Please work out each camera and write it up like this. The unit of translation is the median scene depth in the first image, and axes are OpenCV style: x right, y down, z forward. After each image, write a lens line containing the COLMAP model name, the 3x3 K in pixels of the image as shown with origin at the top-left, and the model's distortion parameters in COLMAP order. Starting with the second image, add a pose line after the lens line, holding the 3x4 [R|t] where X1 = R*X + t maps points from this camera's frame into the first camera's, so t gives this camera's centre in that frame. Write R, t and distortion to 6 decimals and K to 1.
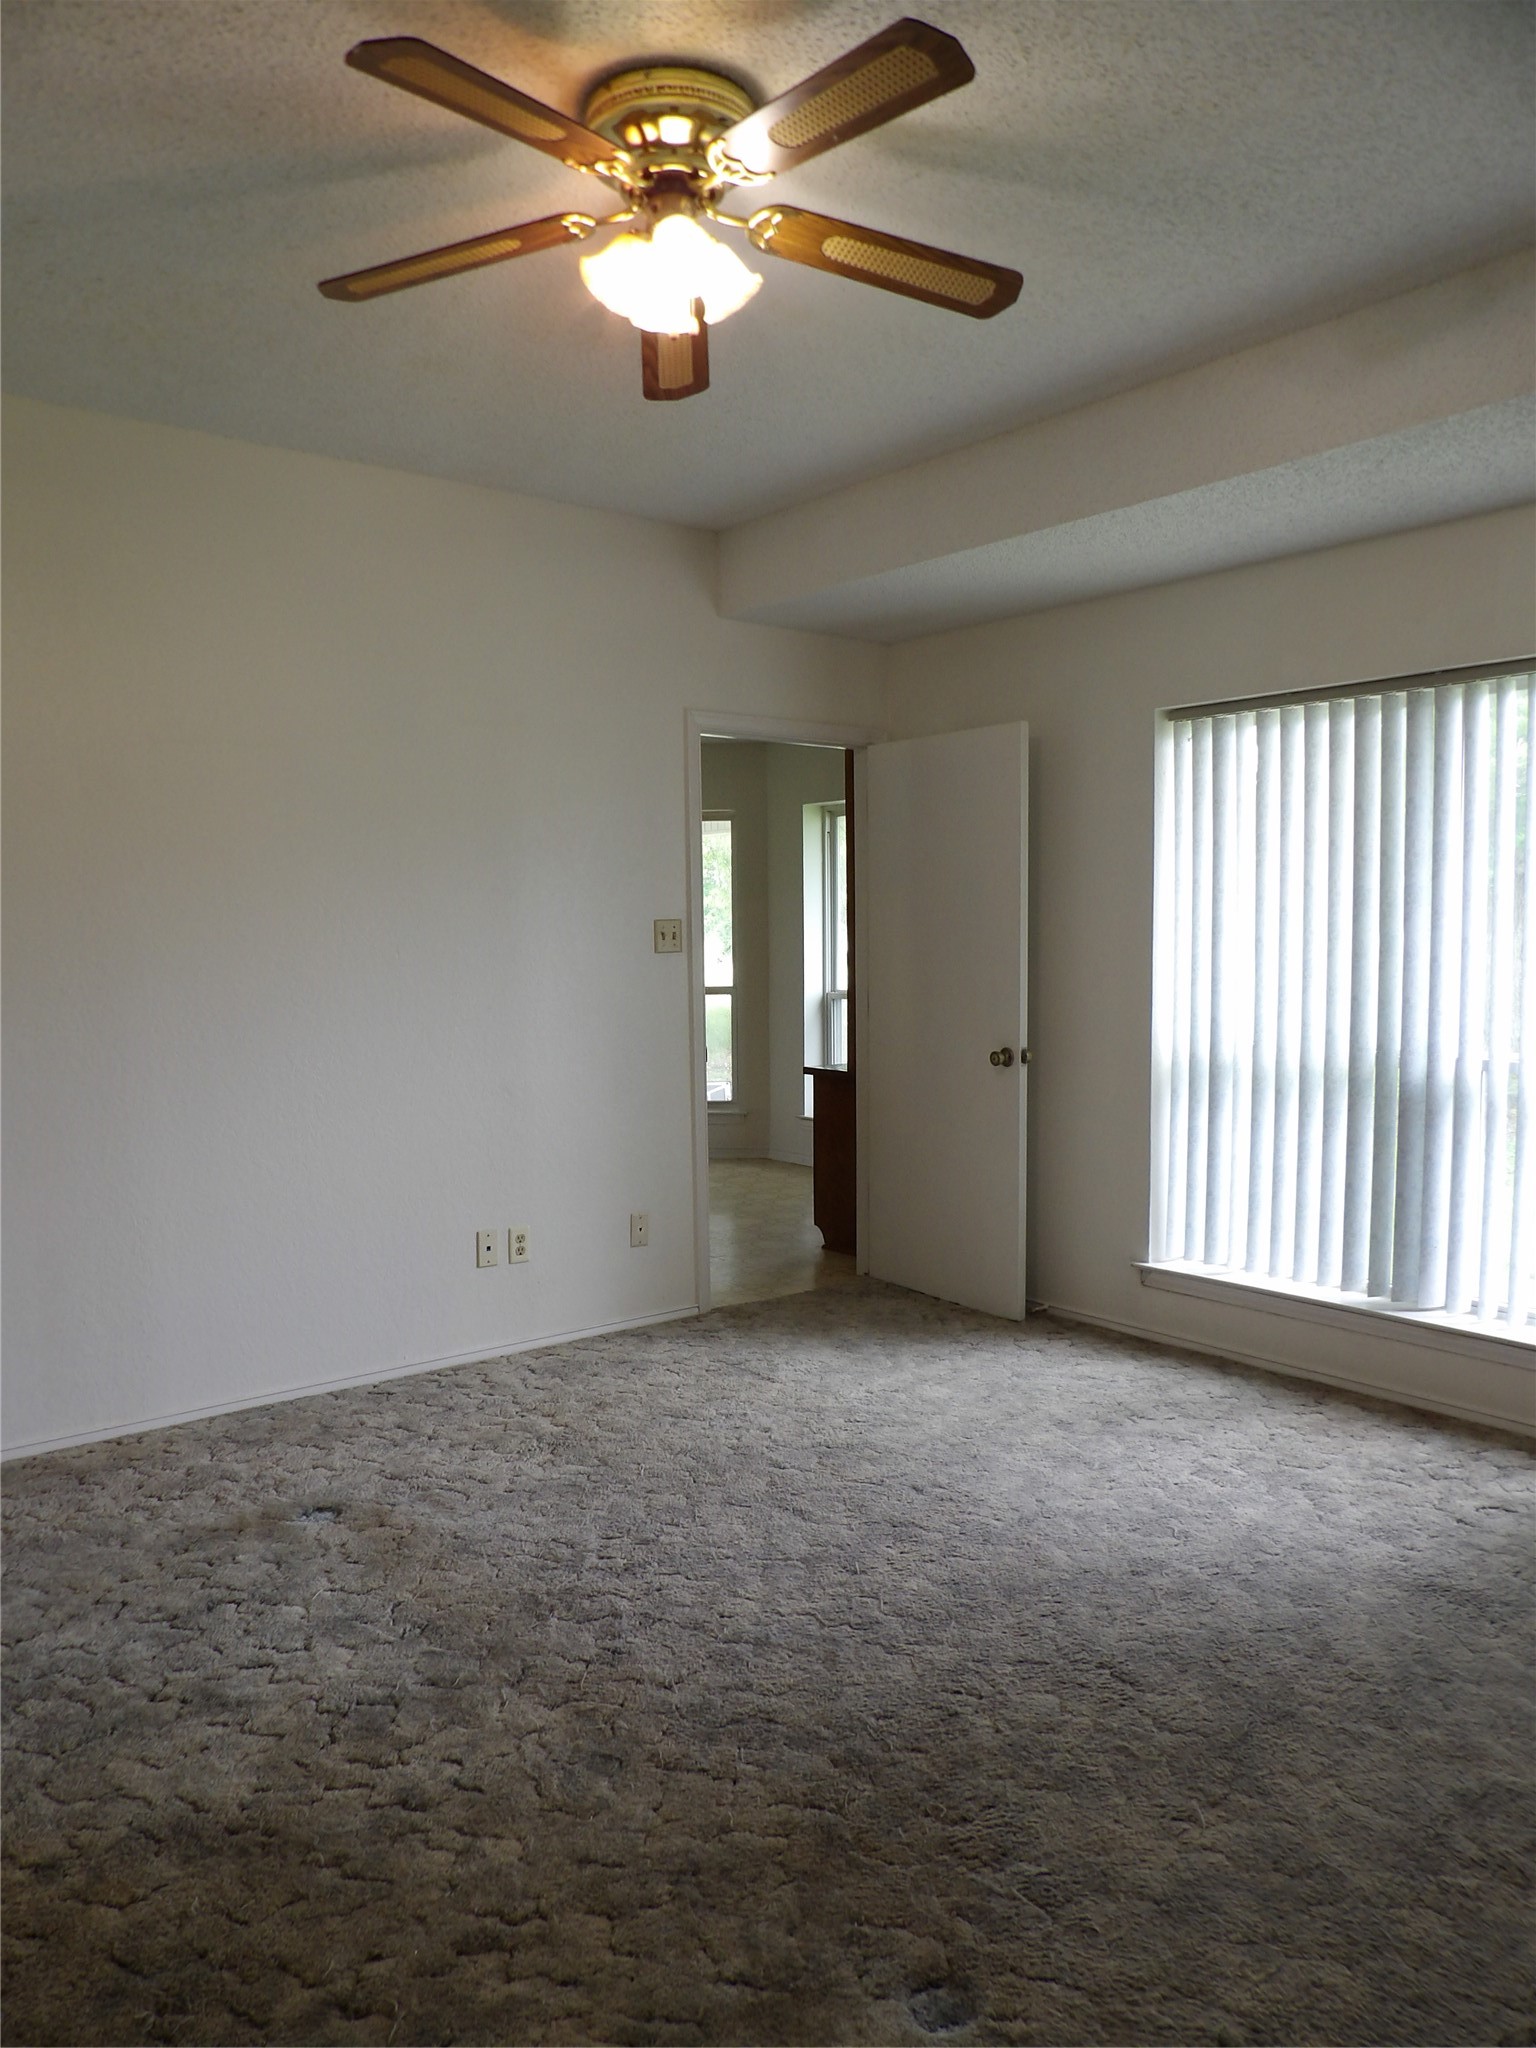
lens RADIAL K [[1471.2, 0, 783.6], [0, 1471.2, 1016.4], [0, 0, 1]] dist [-0.026064, 0.029944]
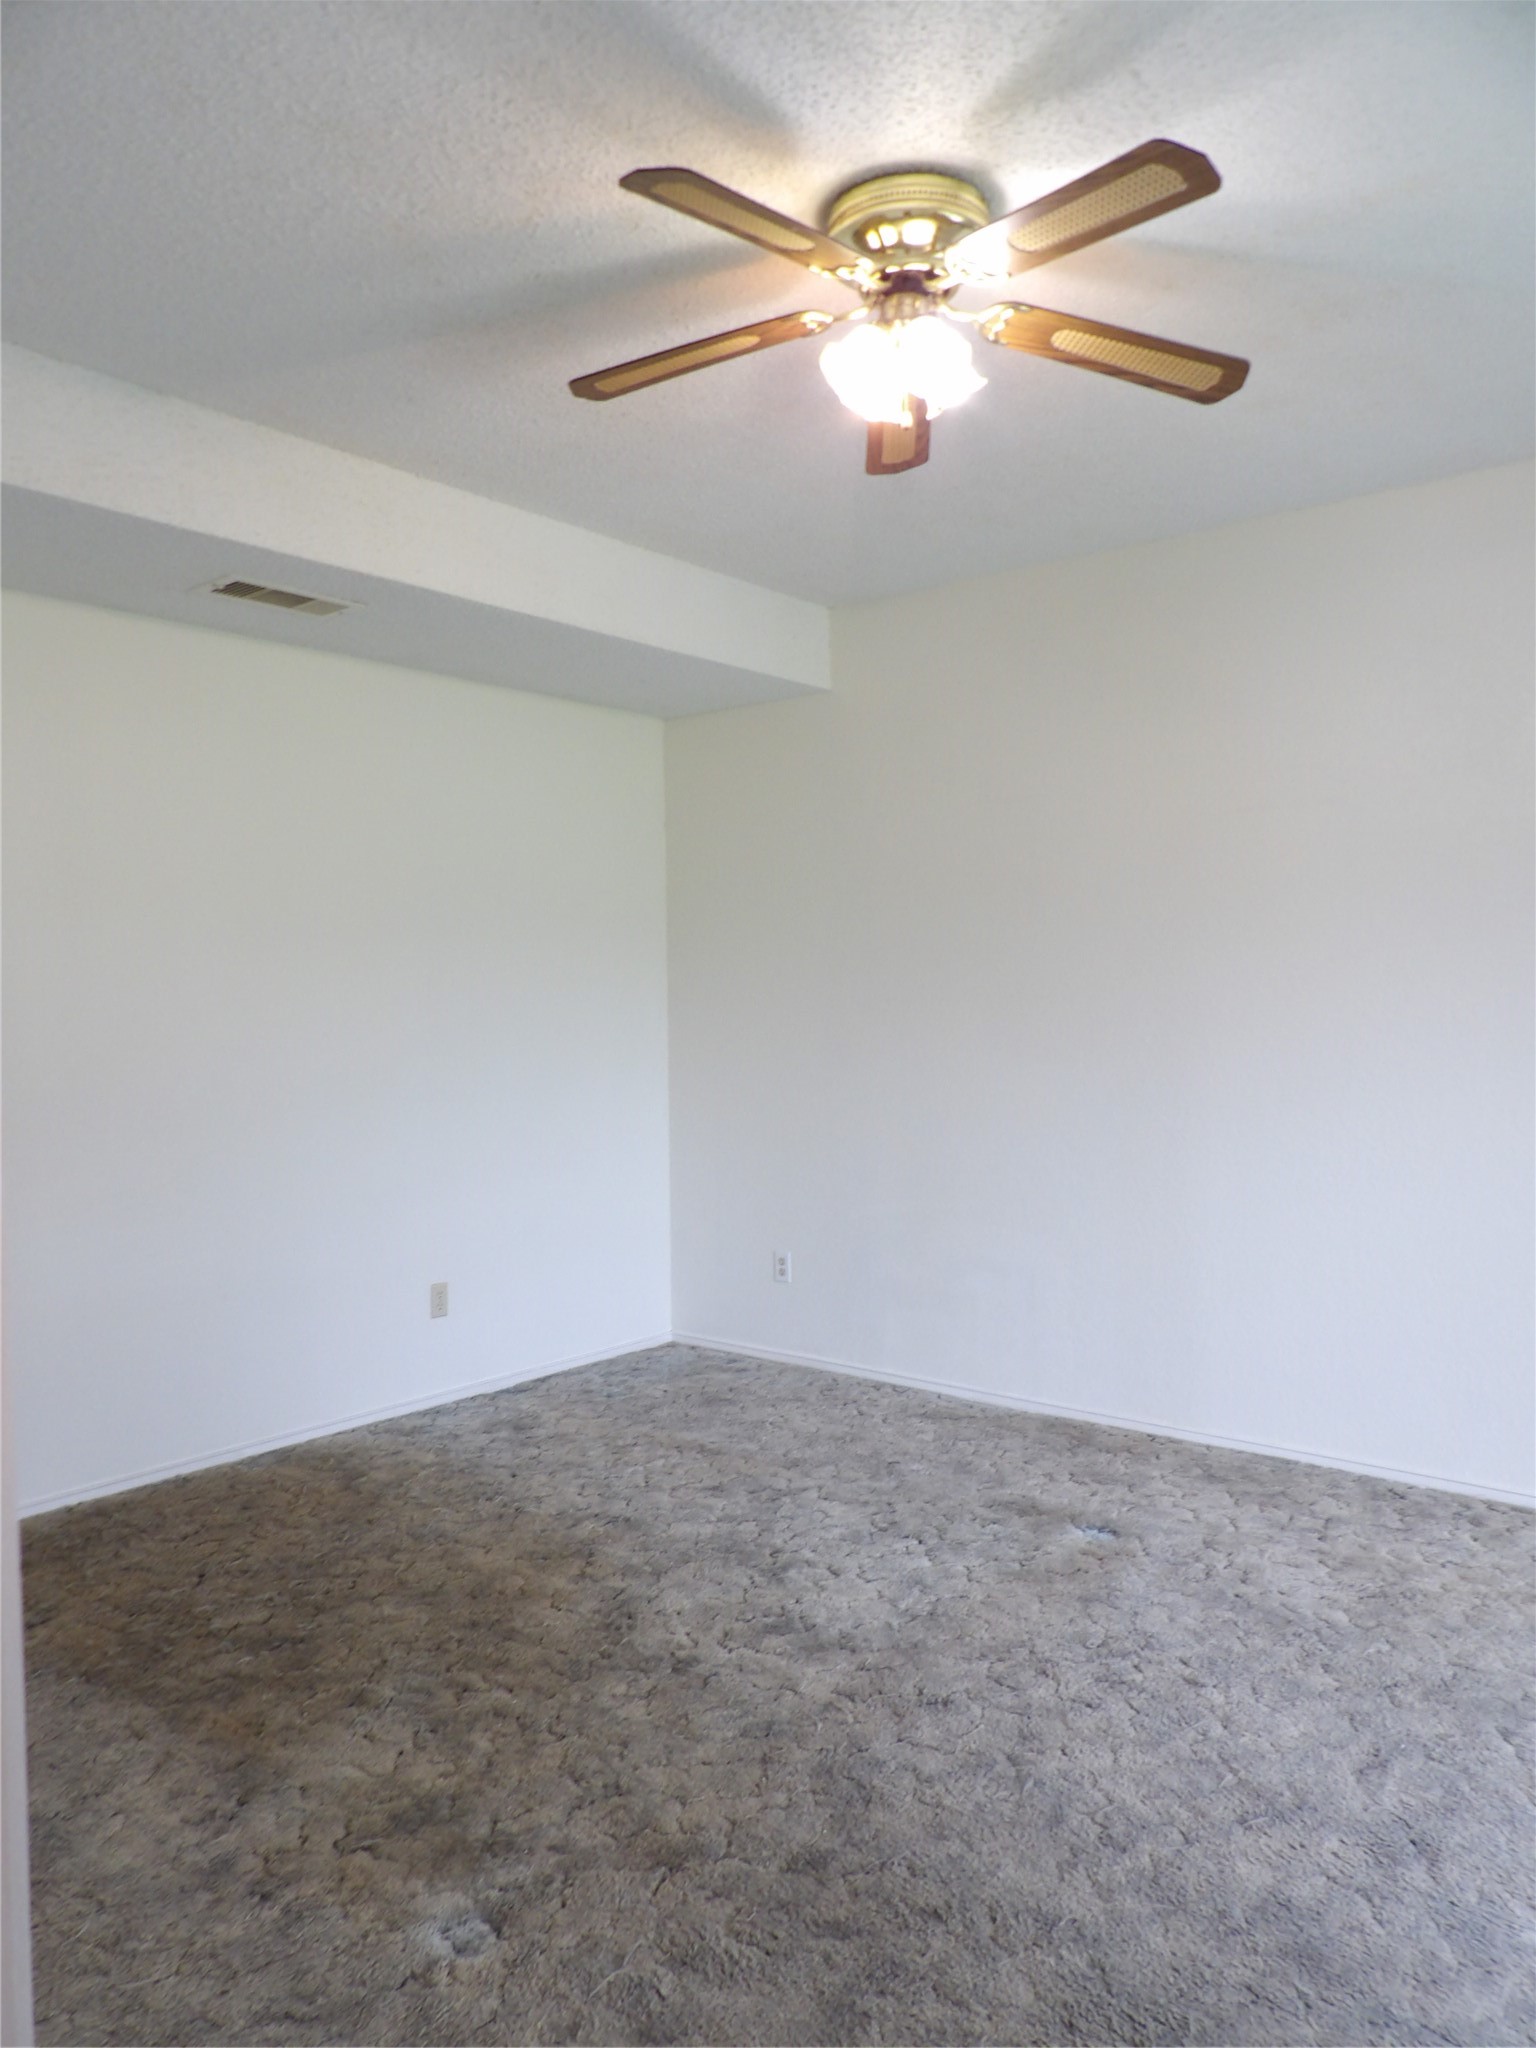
lens RADIAL K [[1471.2, 0, 772.2], [0, 1471.2, 1018.5], [0, 0, 1]] dist [-0.026064, 0.029944]
pose [[0.203166, 0.026406, -0.978788, 0.674634], [-0.056546, 0.998284, 0.015195, -0.043034], [0.977510, 0.052259, 0.204311, 0.511082]]
